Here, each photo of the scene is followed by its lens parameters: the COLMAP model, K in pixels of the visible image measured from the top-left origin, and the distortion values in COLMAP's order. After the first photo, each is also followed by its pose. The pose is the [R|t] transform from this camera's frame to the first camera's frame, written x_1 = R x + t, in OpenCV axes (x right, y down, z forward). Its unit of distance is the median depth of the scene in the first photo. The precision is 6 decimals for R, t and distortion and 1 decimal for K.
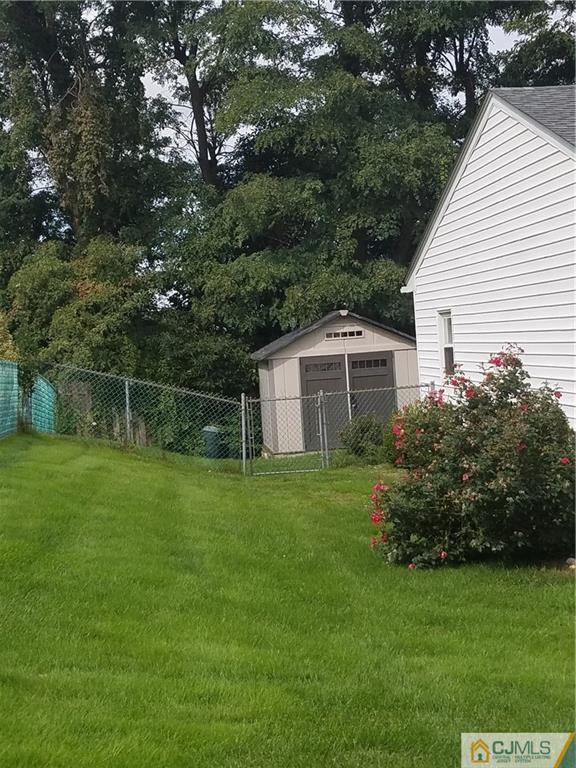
lens RADIAL K [[595.7, 0, 288.9], [0, 595.7, 382.2], [0, 0, 1]] dist [0.032737, -0.030748]
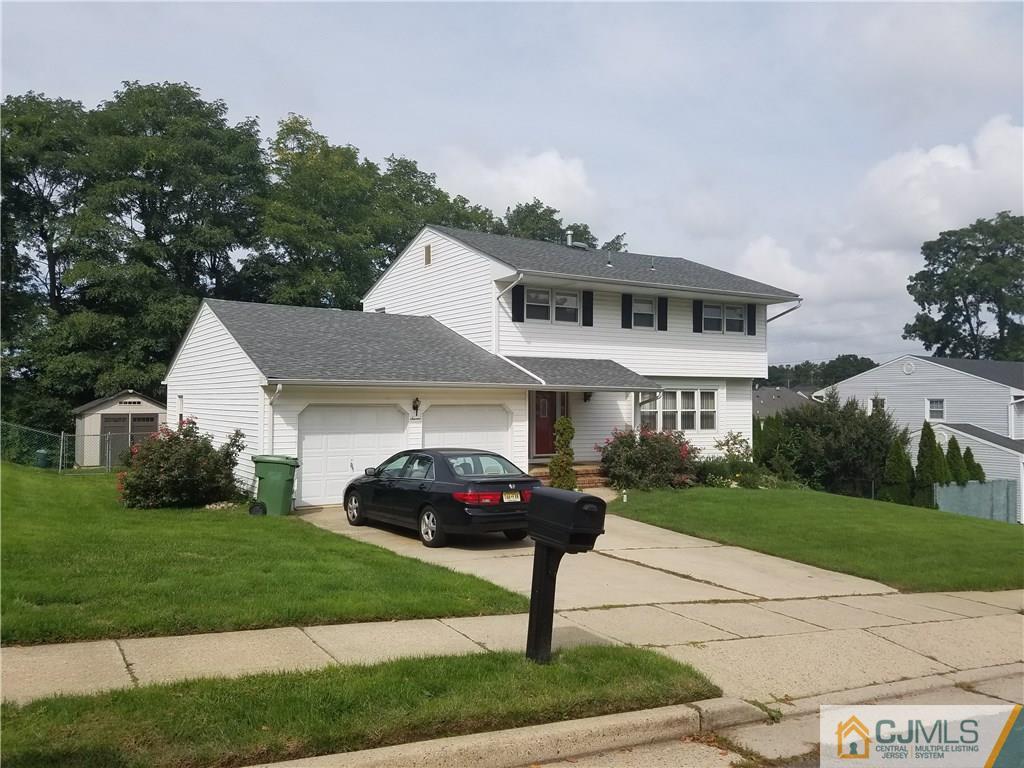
lens RADIAL K [[794.2, 0, 509.0], [0, 794.2, 386.6], [0, 0, 1]] dist [0.032737, -0.030748]
pose [[0.926011, 0.077368, 0.369482, 0.257733], [-0.050529, 0.995368, -0.081790, 0.013030], [-0.374098, 0.057069, 0.925631, -1.704661]]
